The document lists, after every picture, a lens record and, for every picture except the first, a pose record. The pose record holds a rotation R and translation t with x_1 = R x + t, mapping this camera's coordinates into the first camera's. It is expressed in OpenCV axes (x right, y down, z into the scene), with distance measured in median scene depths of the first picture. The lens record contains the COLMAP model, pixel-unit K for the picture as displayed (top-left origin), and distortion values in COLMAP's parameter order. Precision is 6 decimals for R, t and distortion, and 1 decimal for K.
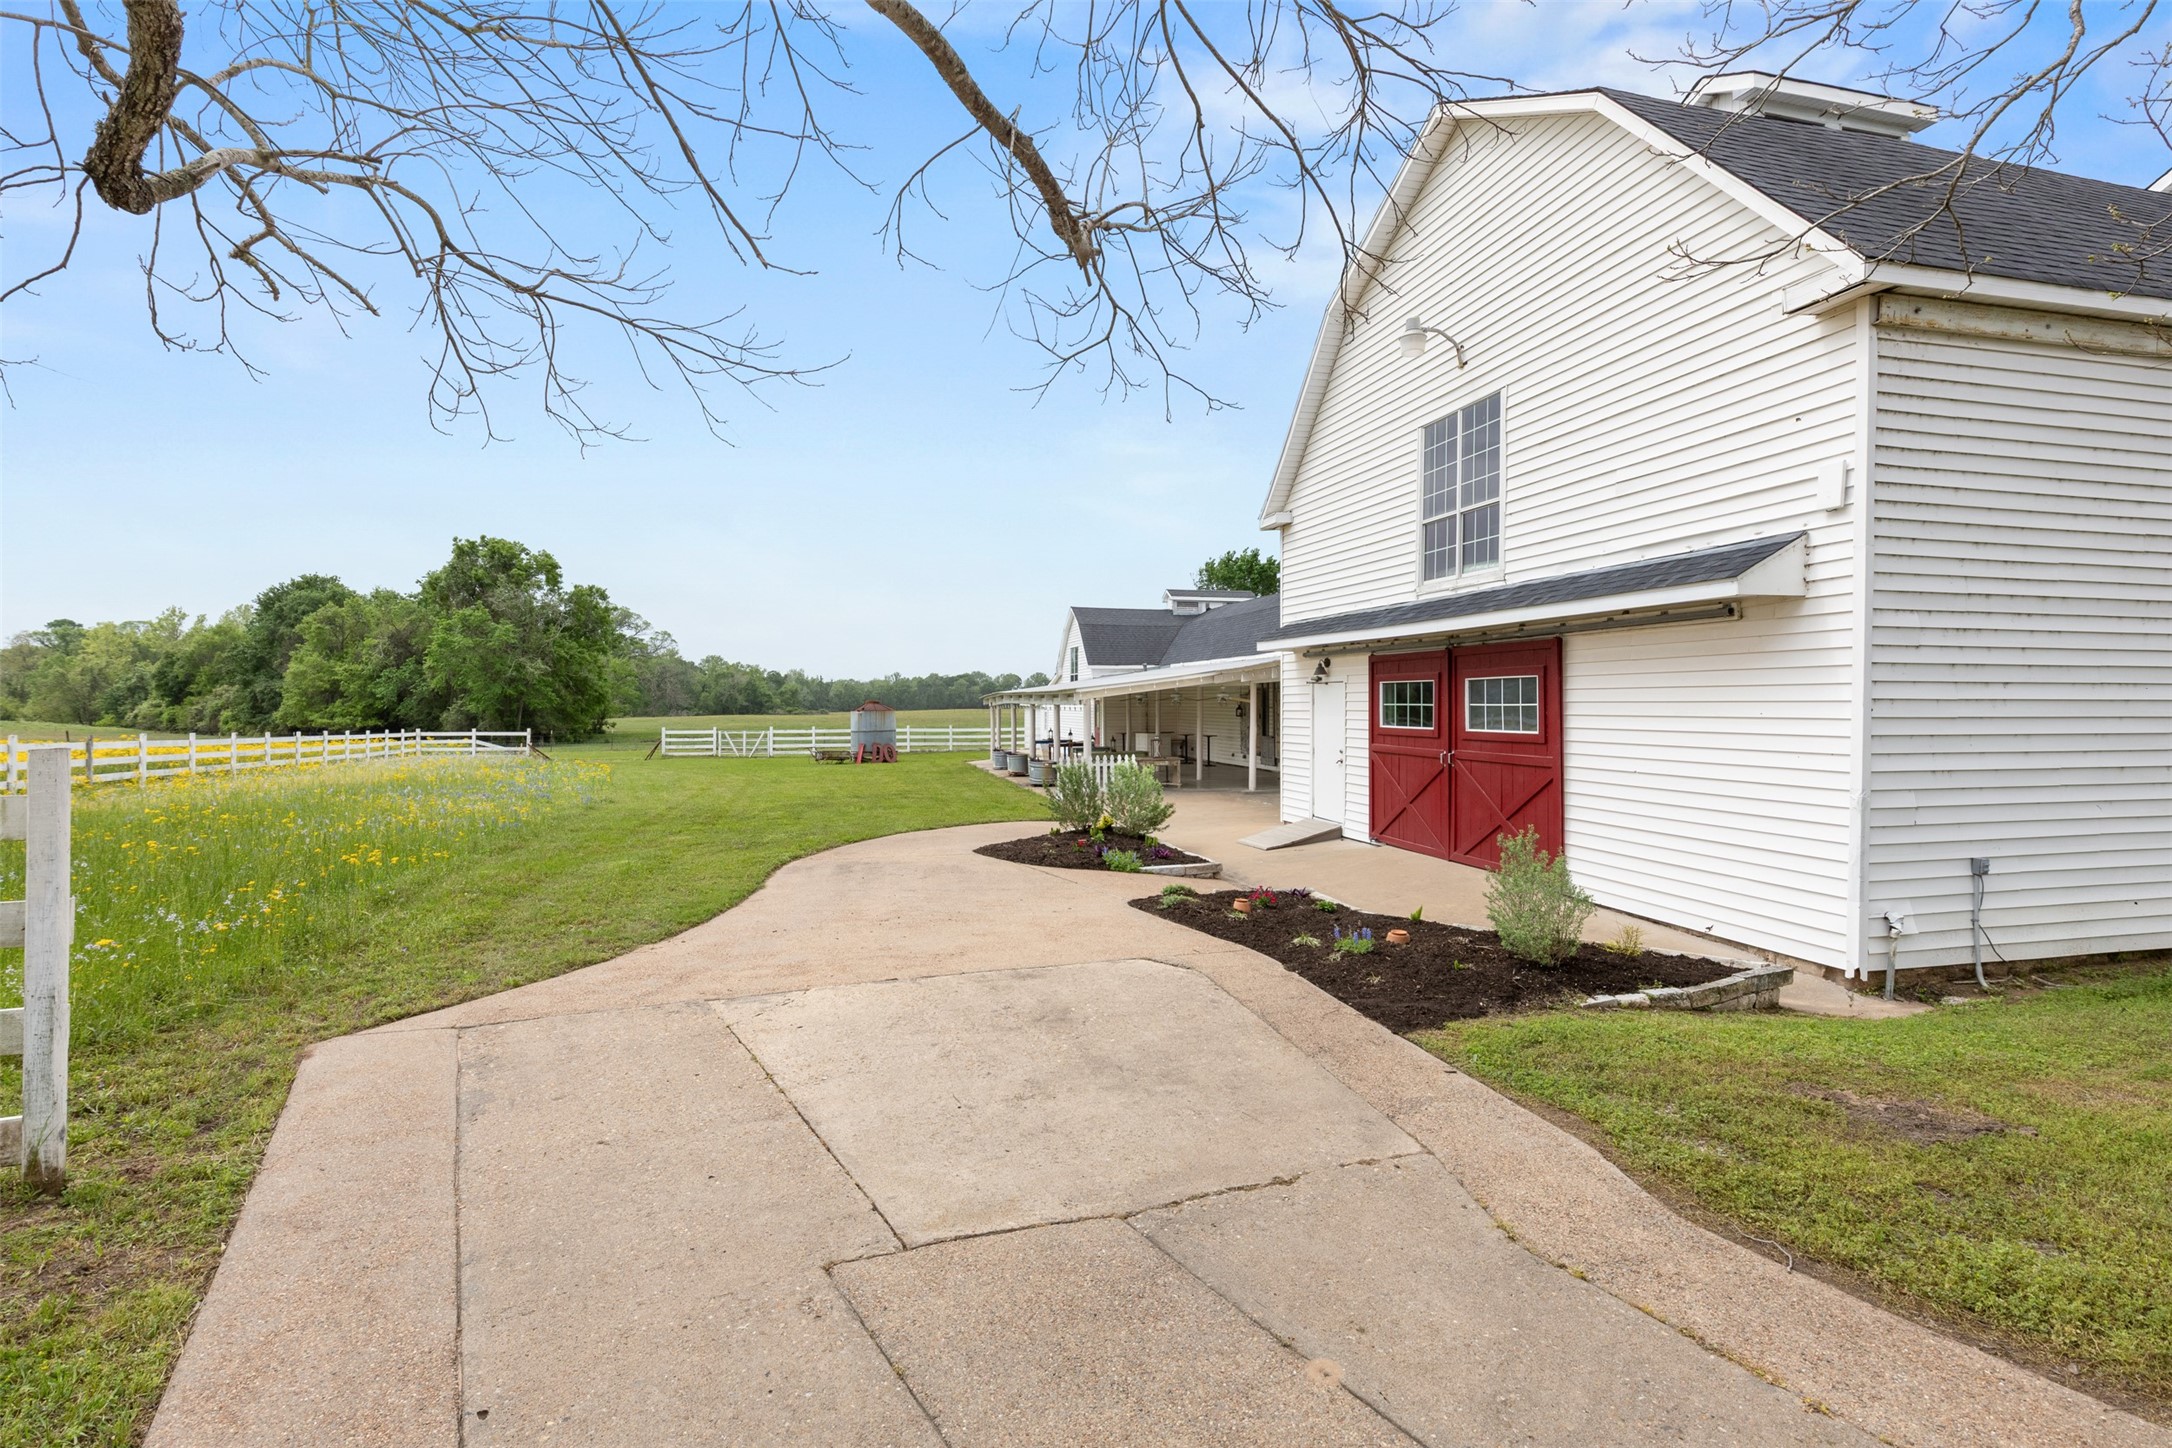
lens RADIAL K [[988.9, 0, 1075.2], [0, 988.9, 695.0], [0, 0, 1]] dist [0.001180, -0.000048]
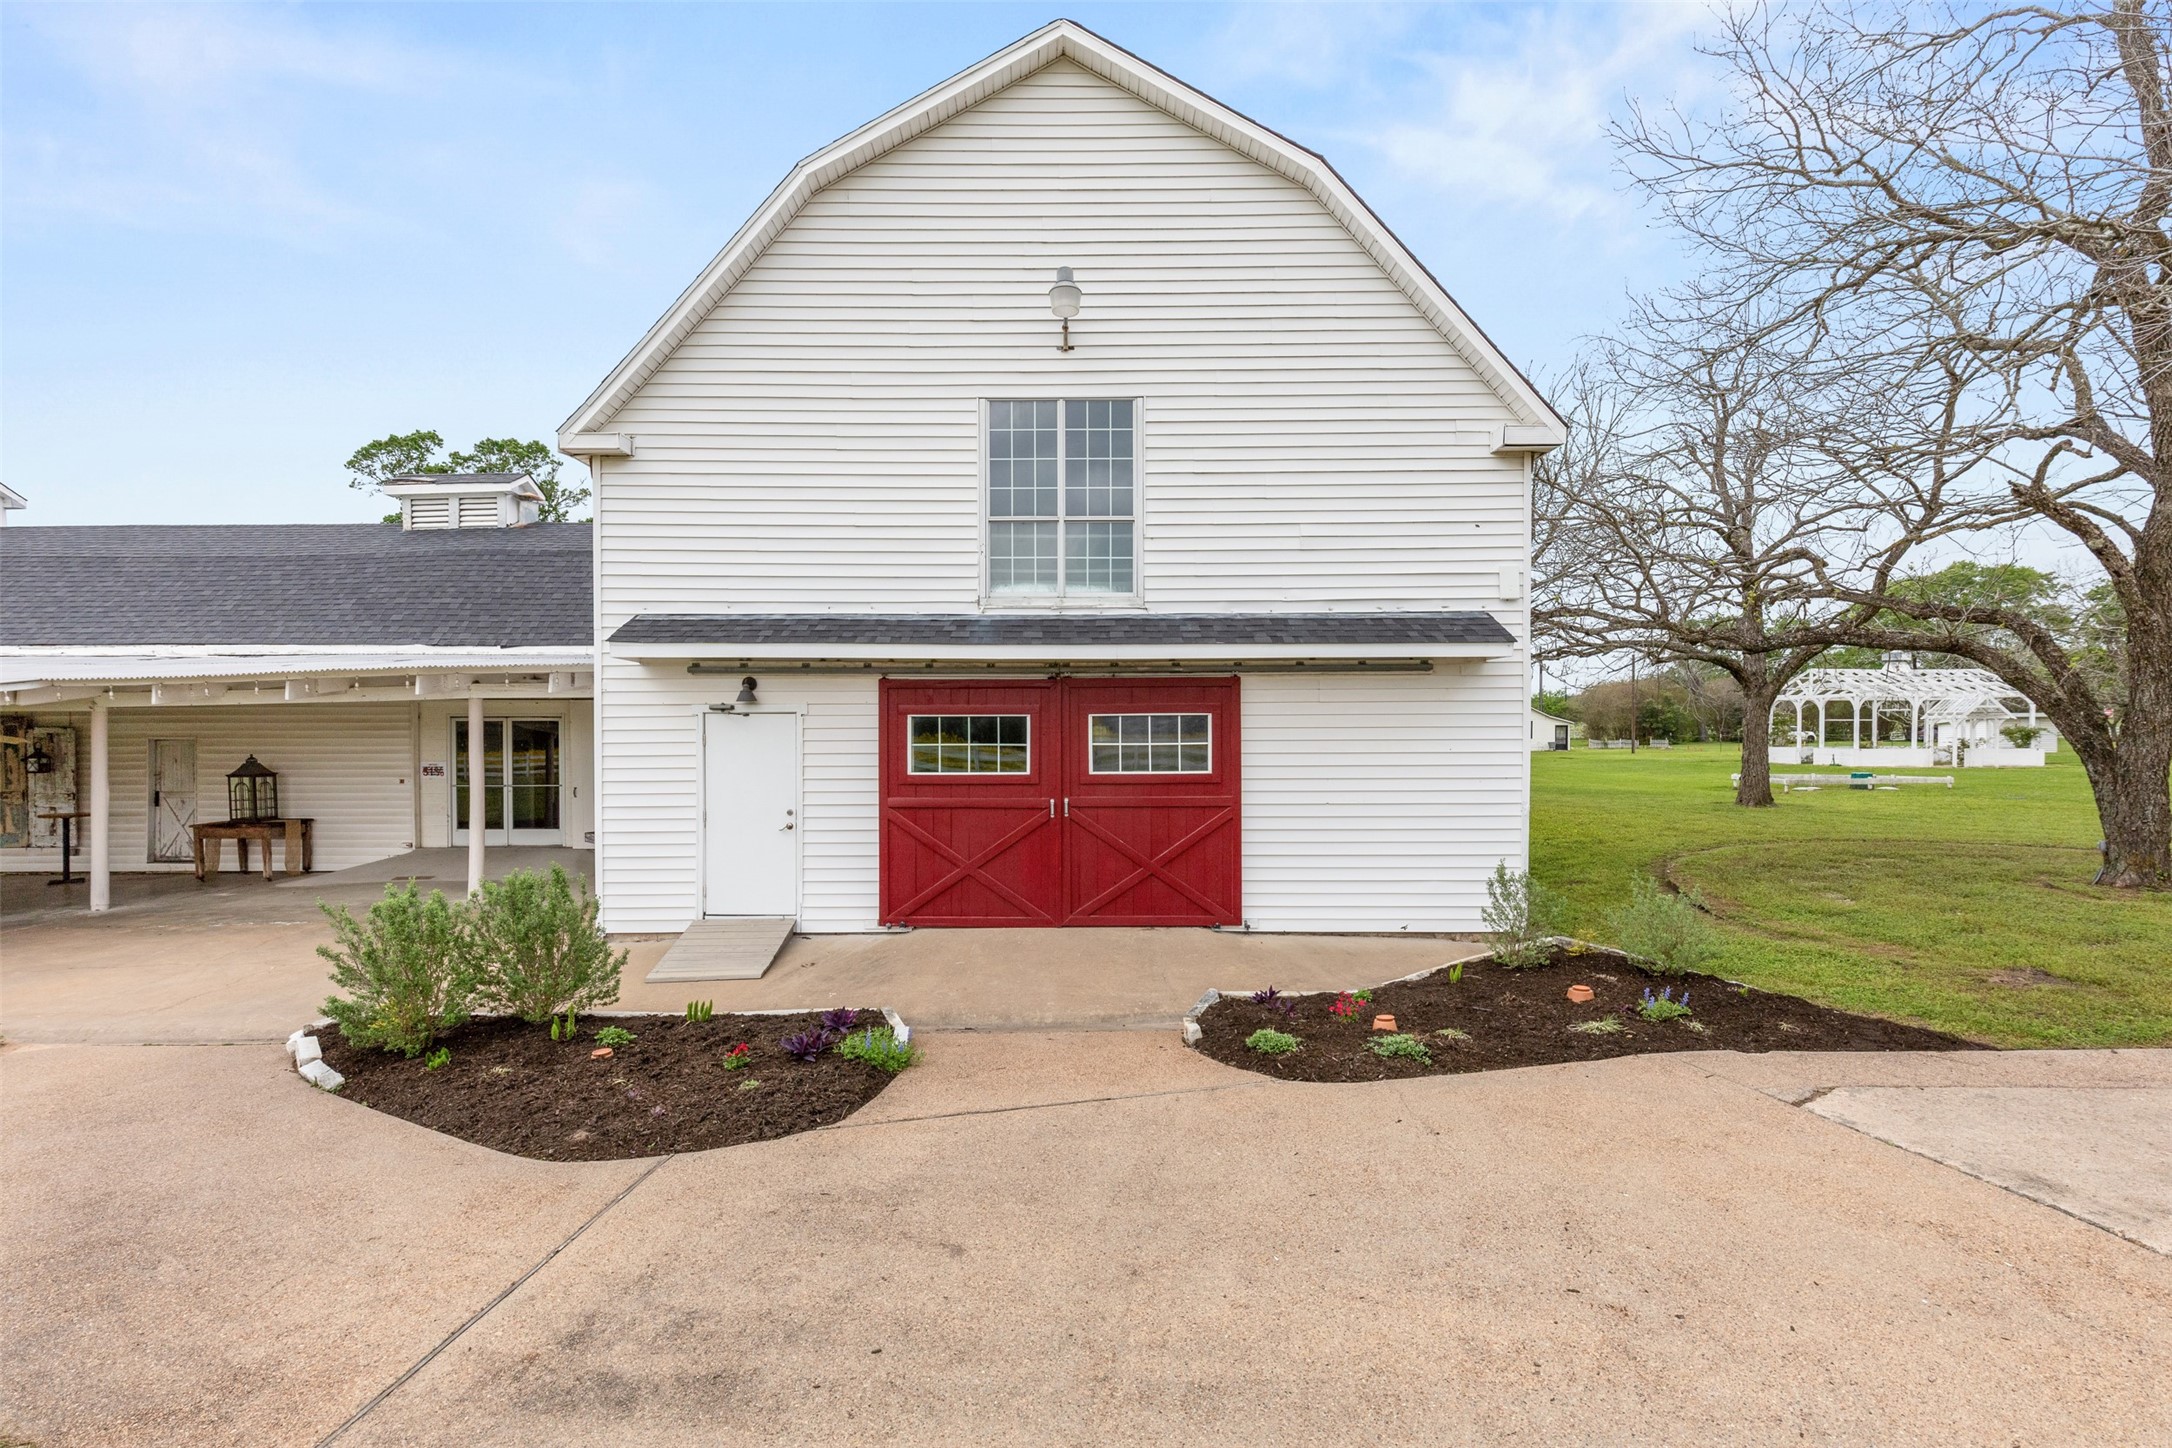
lens RADIAL K [[981.8, 0, 1083.6], [0, 981.8, 742.7], [0, 0, 1]] dist [0.009341, -0.000251]
pose [[0.232285, -0.011733, 0.972577, -0.433587], [-0.004019, 0.999907, 0.013022, -0.002518], [-0.972640, -0.006933, 0.232216, 0.777084]]
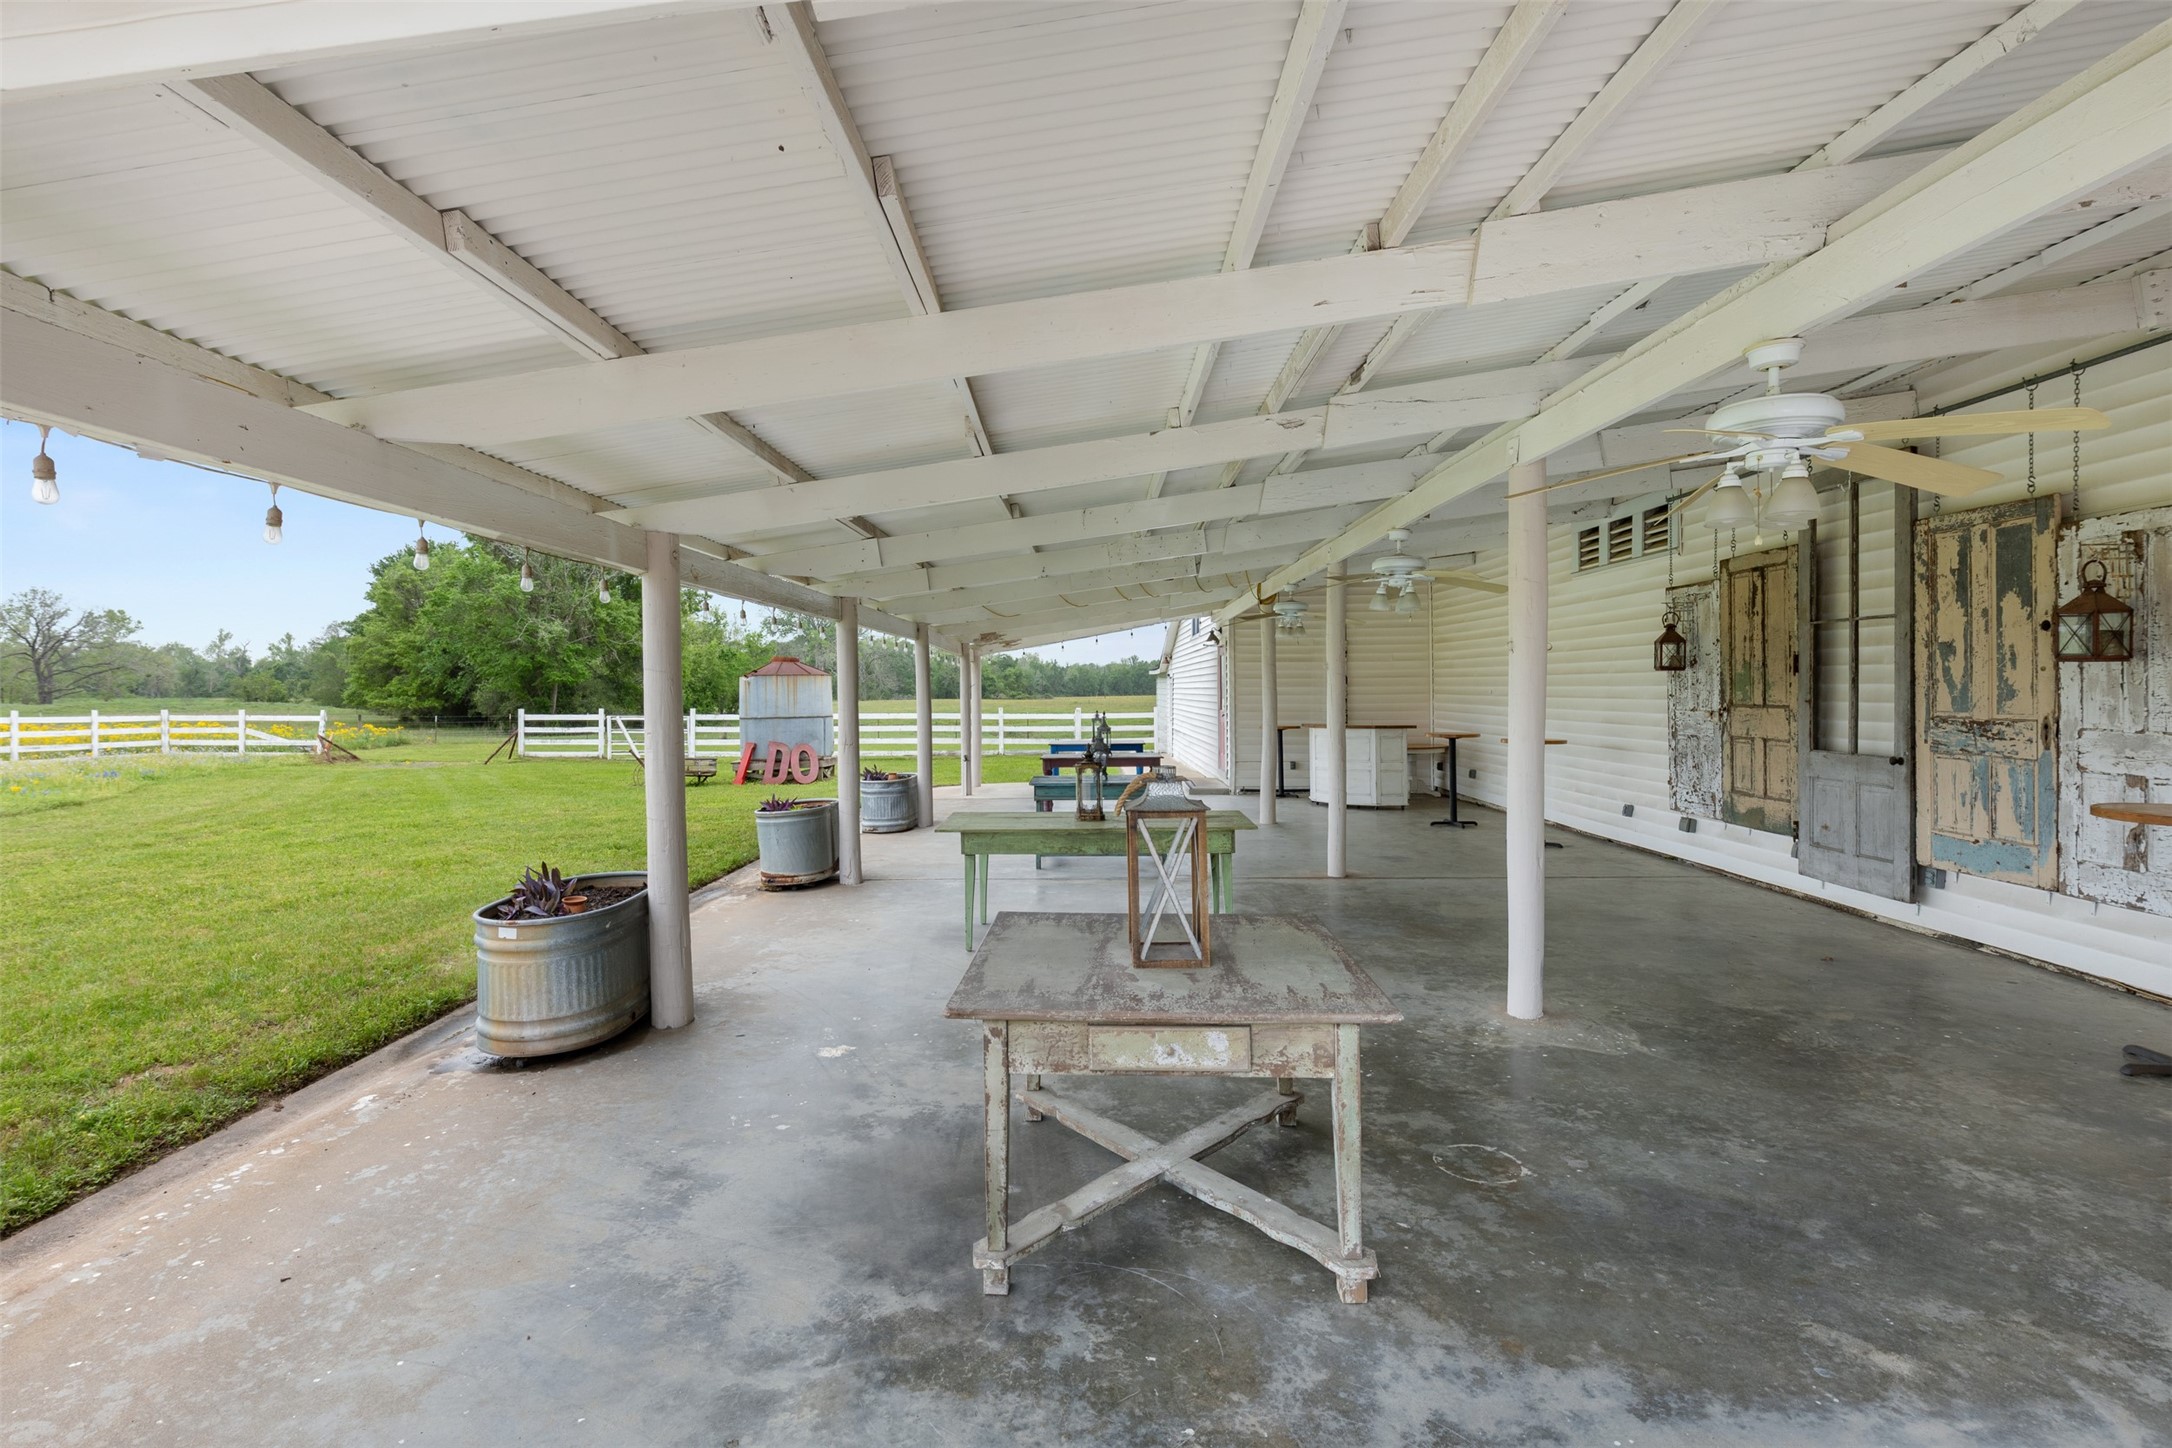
lens RADIAL K [[988.9, 0, 1075.2], [0, 988.9, 695.0], [0, 0, 1]] dist [0.001180, -0.000048]
pose [[0.966400, -0.000286, -0.257044, 0.225645], [0.003757, 0.999908, 0.013012, 0.066996], [0.257016, -0.013541, 0.966312, 1.933040]]
